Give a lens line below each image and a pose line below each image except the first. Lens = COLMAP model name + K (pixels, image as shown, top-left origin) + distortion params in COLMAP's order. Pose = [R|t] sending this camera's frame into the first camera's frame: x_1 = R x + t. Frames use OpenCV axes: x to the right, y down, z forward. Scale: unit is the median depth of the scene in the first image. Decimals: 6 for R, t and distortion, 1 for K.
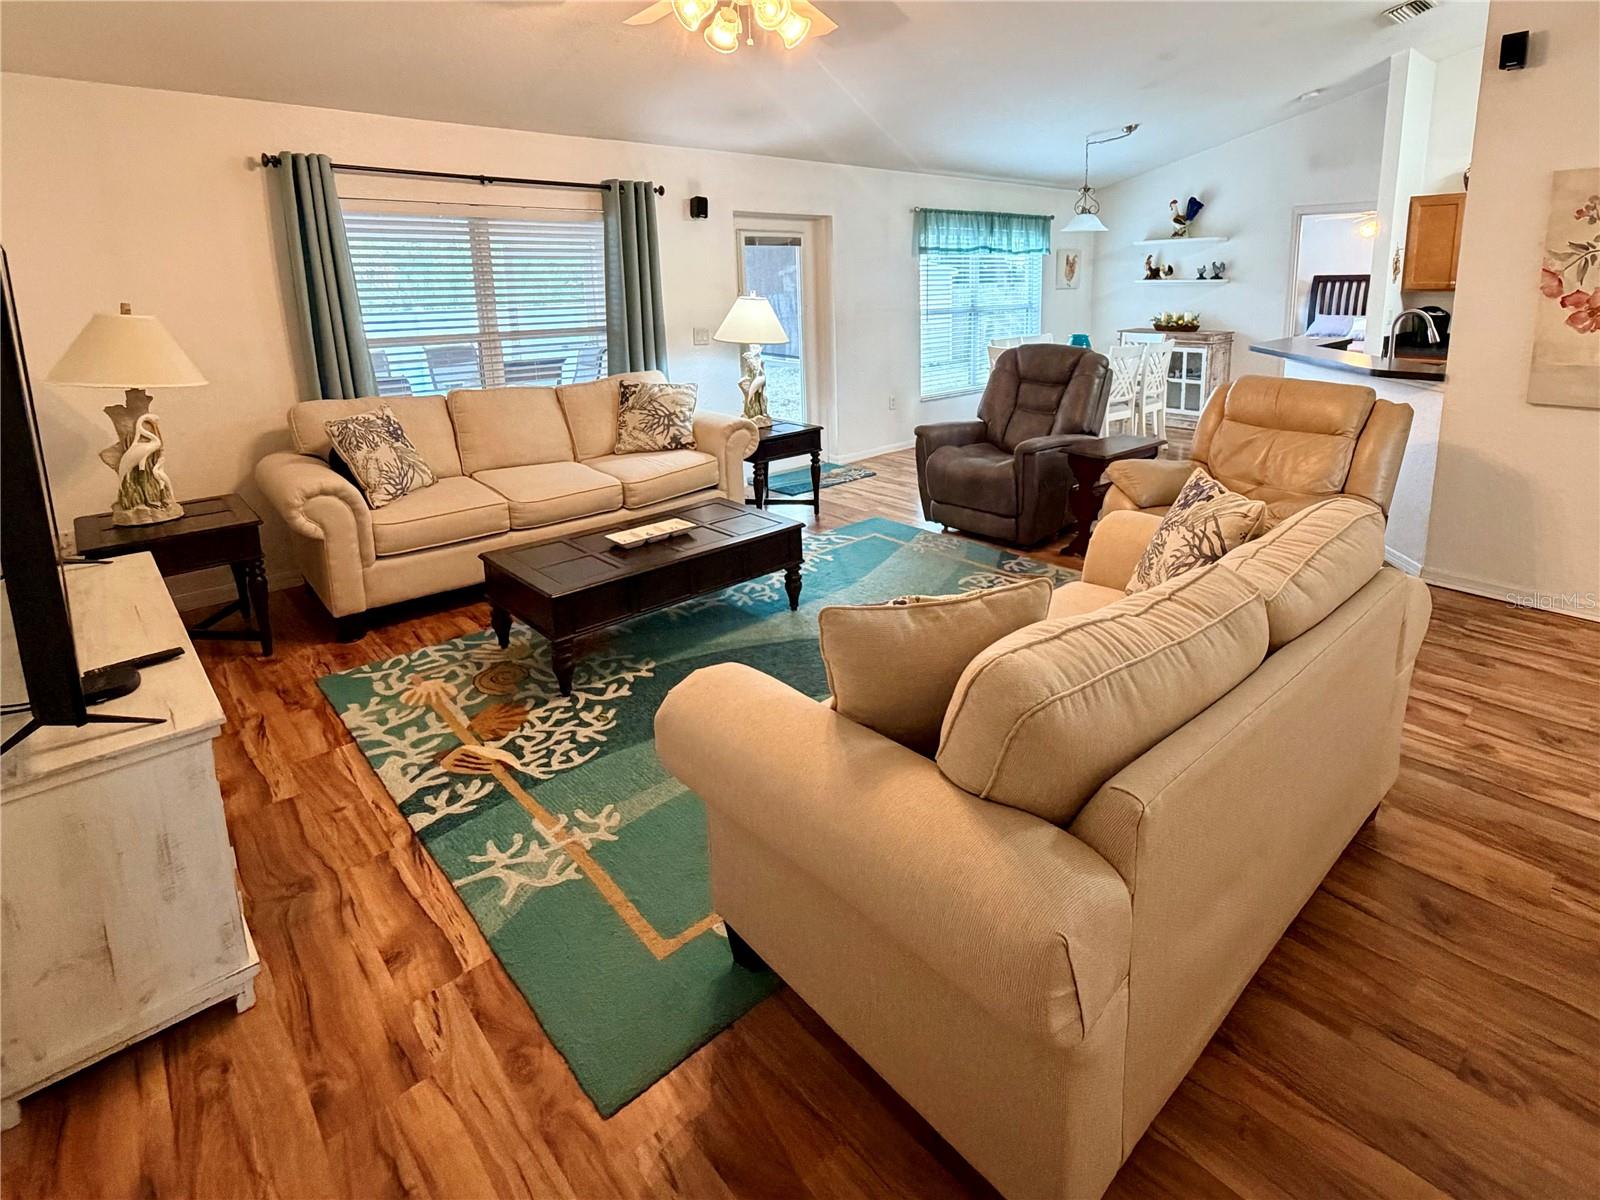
lens RADIAL K [[817.0, 0, 850.7], [0, 817.0, 431.6], [0, 0, 1]] dist [0.000288, -0.000339]
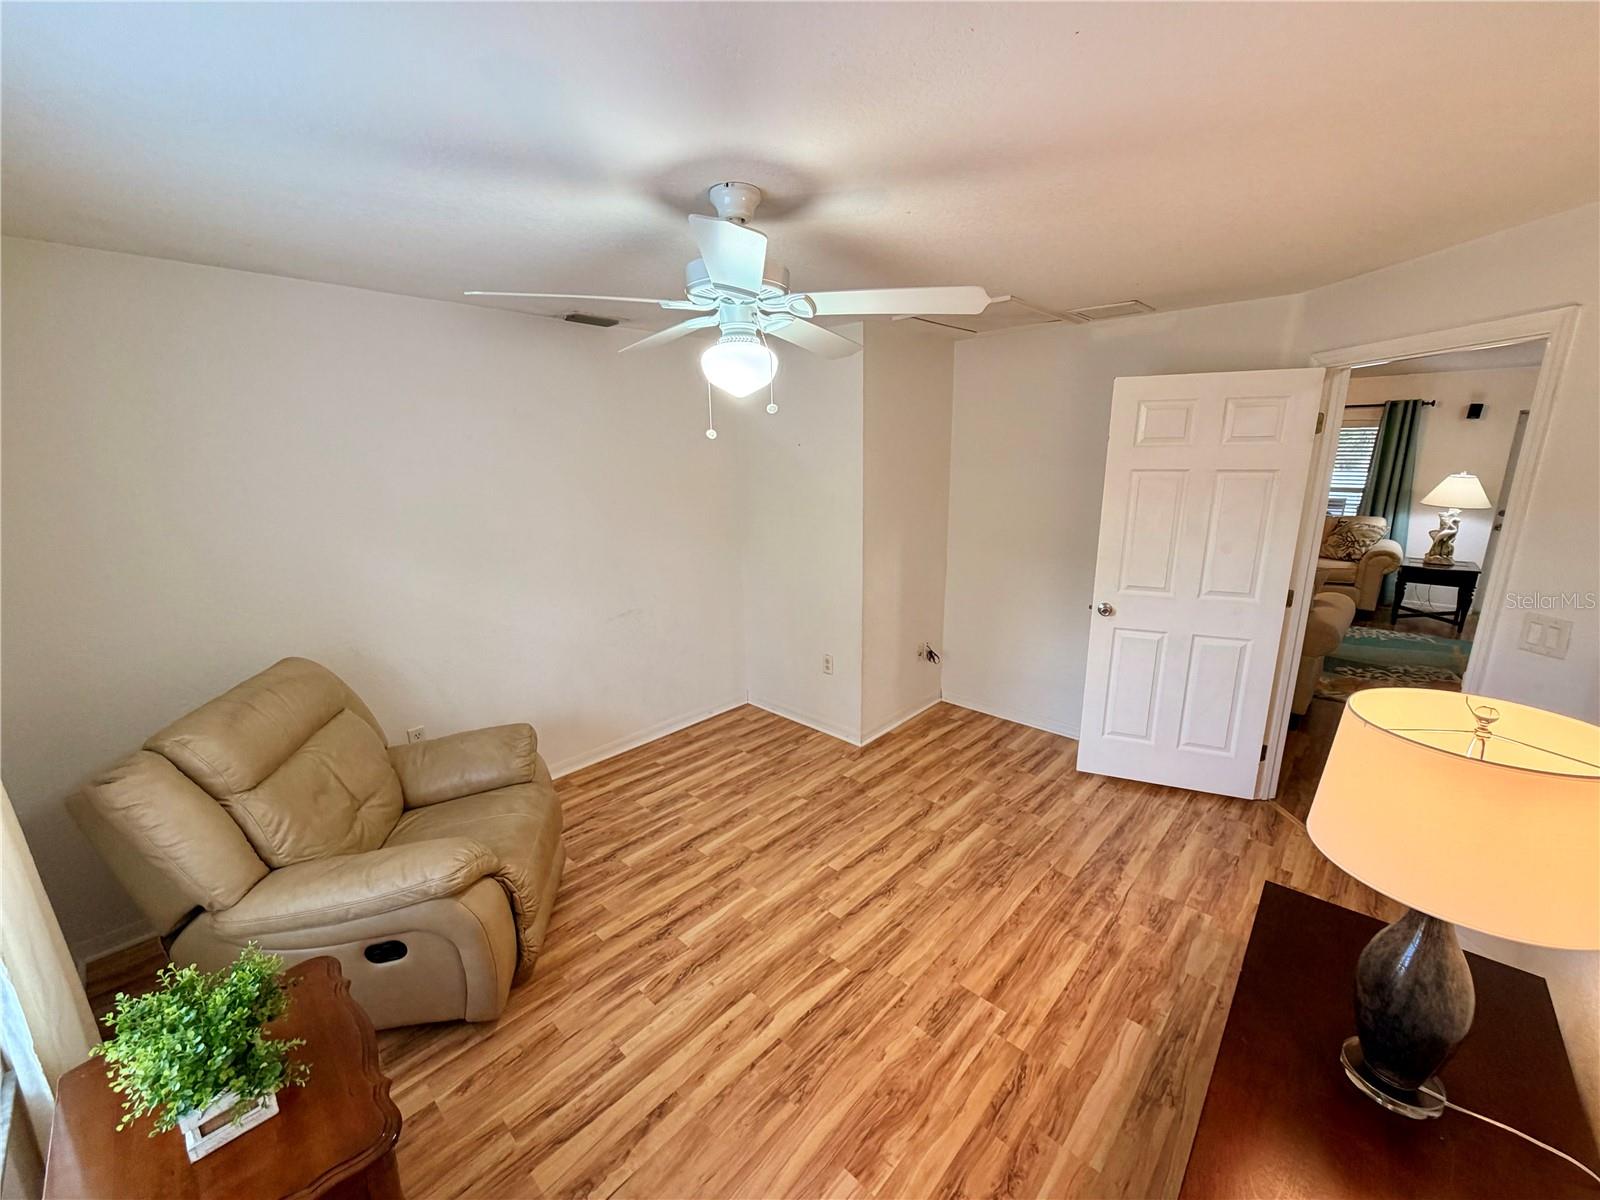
lens RADIAL K [[633.8, 0, 803.1], [0, 633.8, 597.6], [0, 0, 1]] dist [-0.000726, 0.000077]
pose [[0.090203, 0.237703, -0.967141, 1.719450], [-0.184527, 0.958274, 0.218313, 0.027983], [0.978679, 0.158771, 0.130302, -0.493518]]
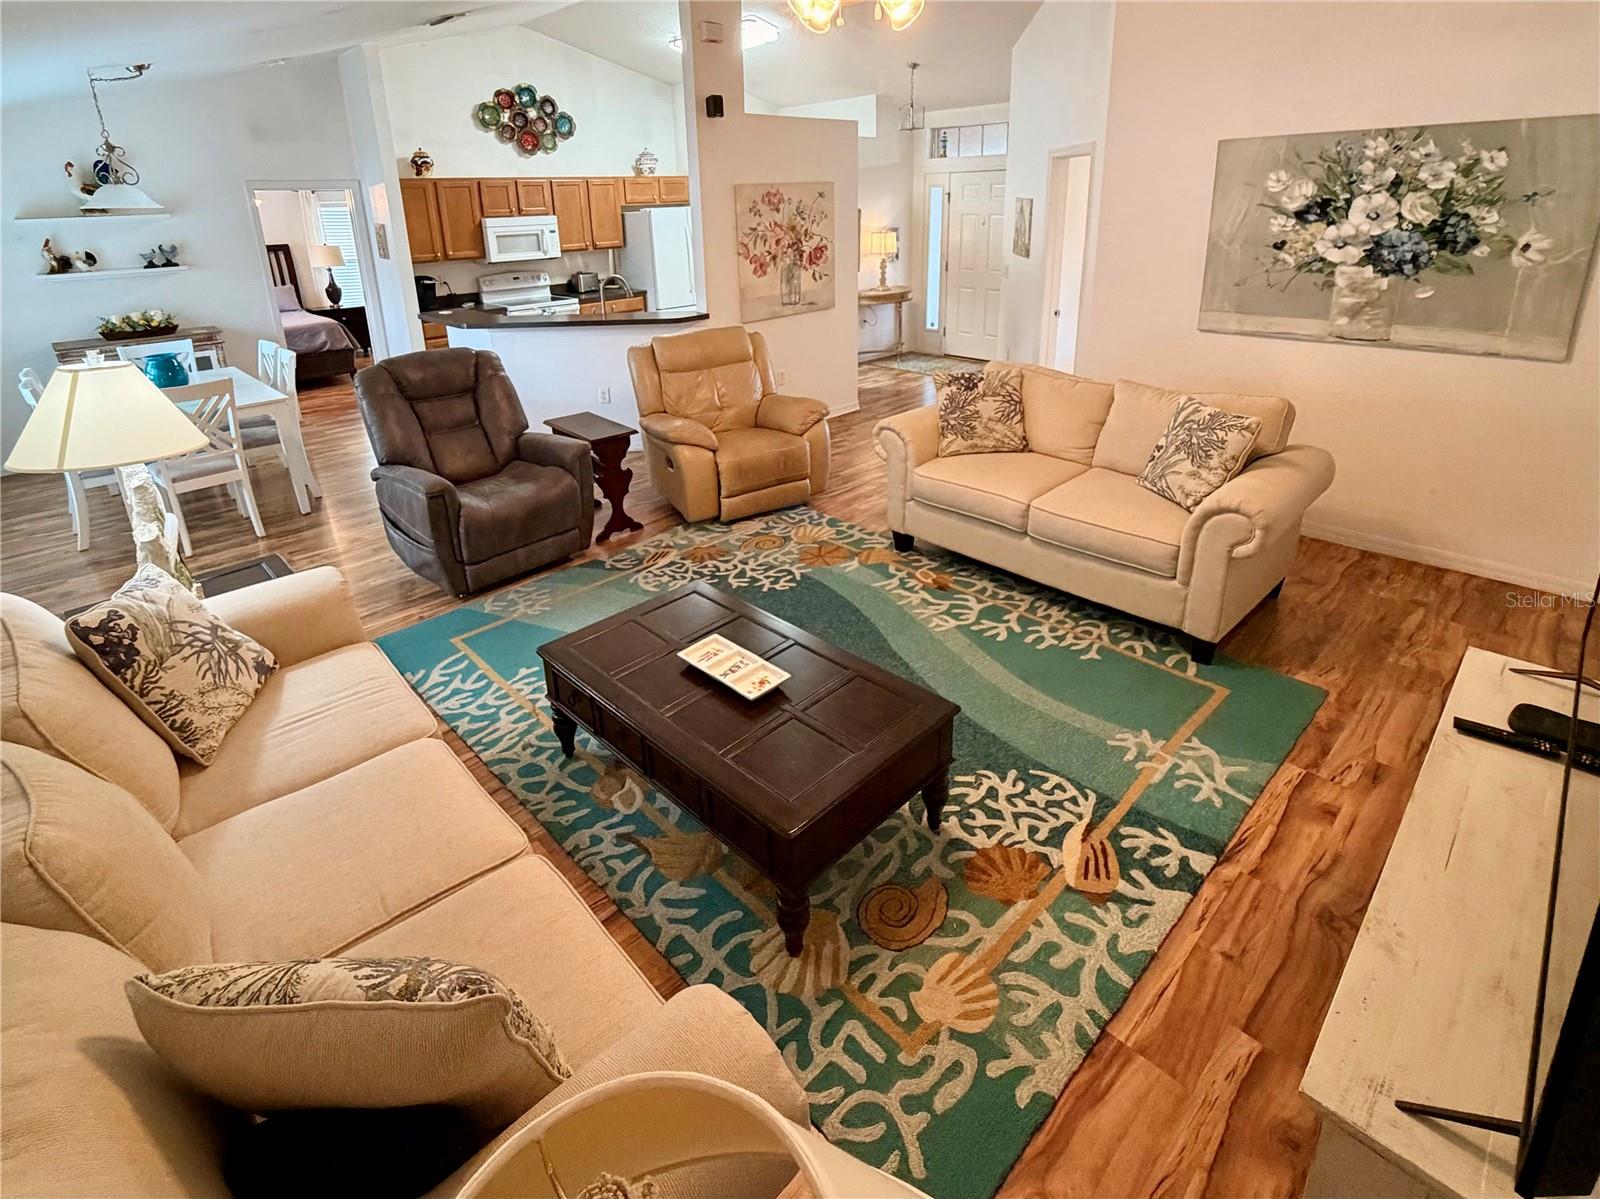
lens RADIAL K [[817.0, 0, 793.2], [0, 817.0, 445.4], [0, 0, 1]] dist [0.000288, -0.000339]
pose [[-0.007834, -0.278252, 0.960476, -1.109868], [0.218001, 0.936928, 0.273207, -0.303120], [-0.975917, 0.211525, 0.053319, 1.109819]]
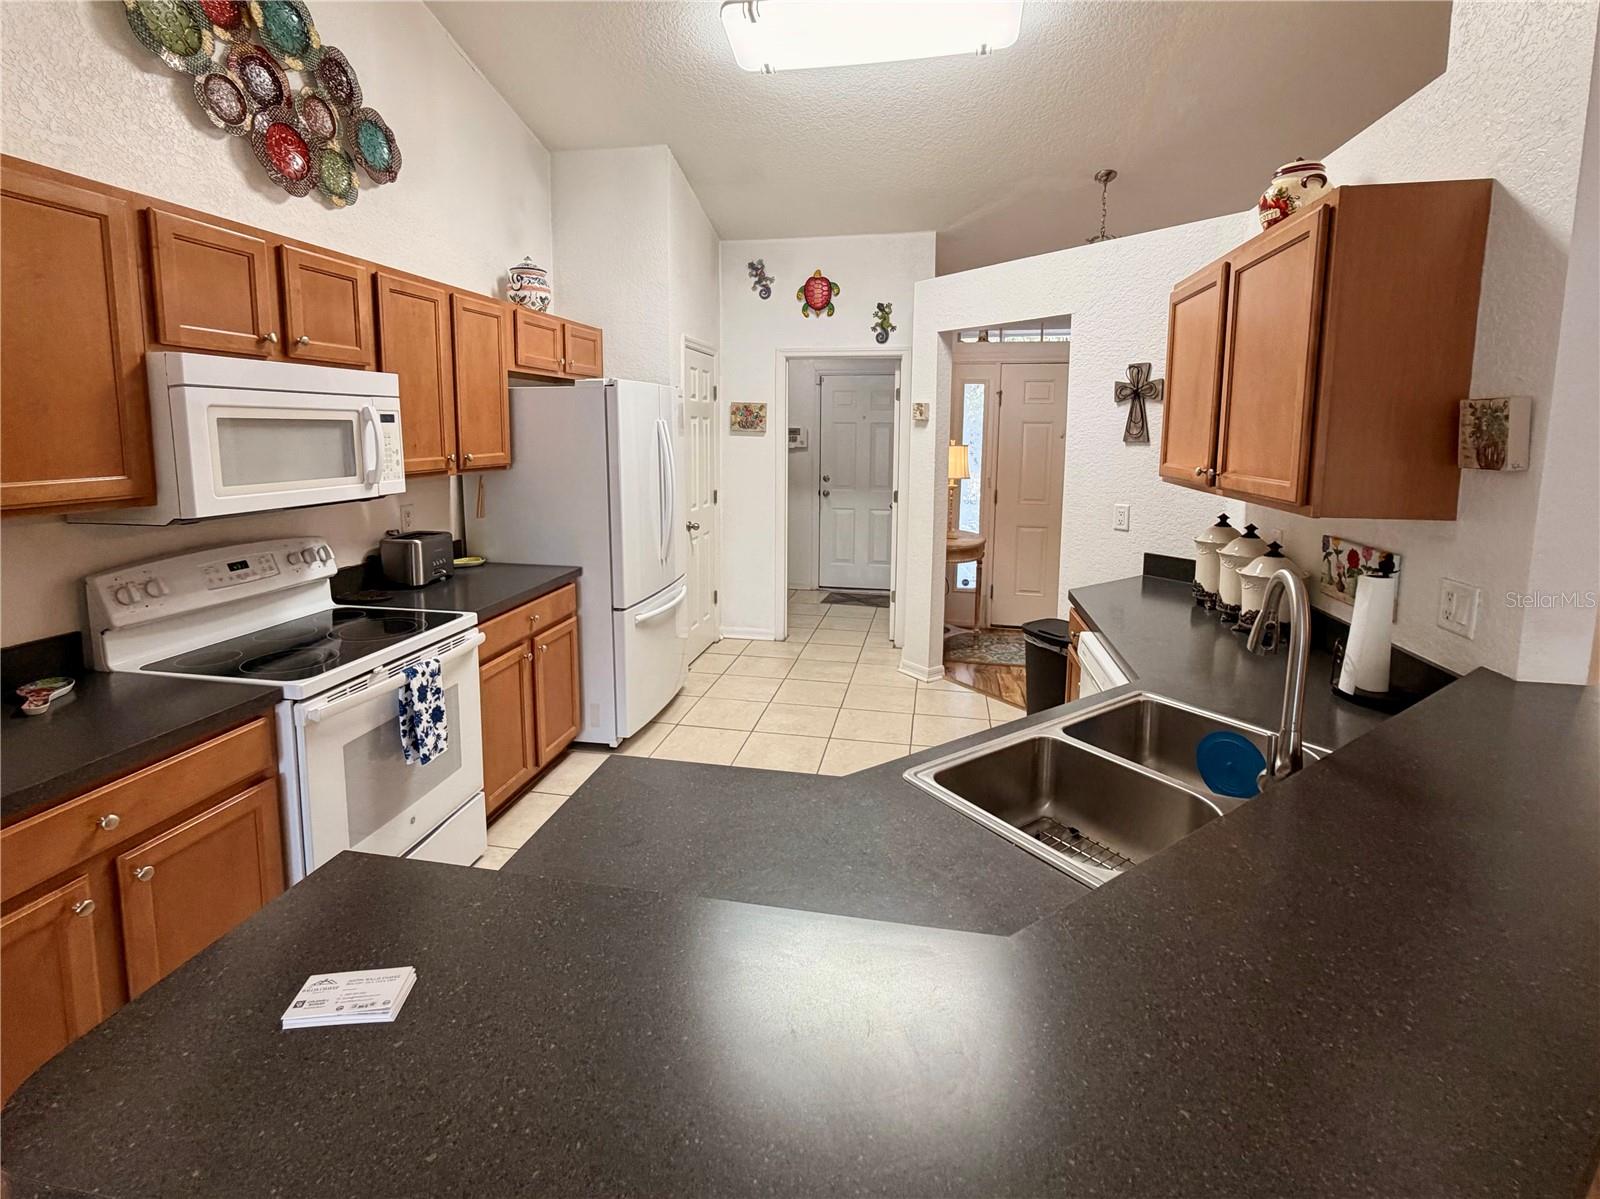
lens RADIAL K [[736.3, 0, 791.8], [0, 736.3, 511.8], [0, 0, 1]] dist [-0.000612, -0.001301]
pose [[-0.592990, -0.082990, 0.800922, 0.946499], [0.153323, 0.964838, 0.213492, -0.415230], [-0.790478, 0.249398, -0.559416, 2.087593]]
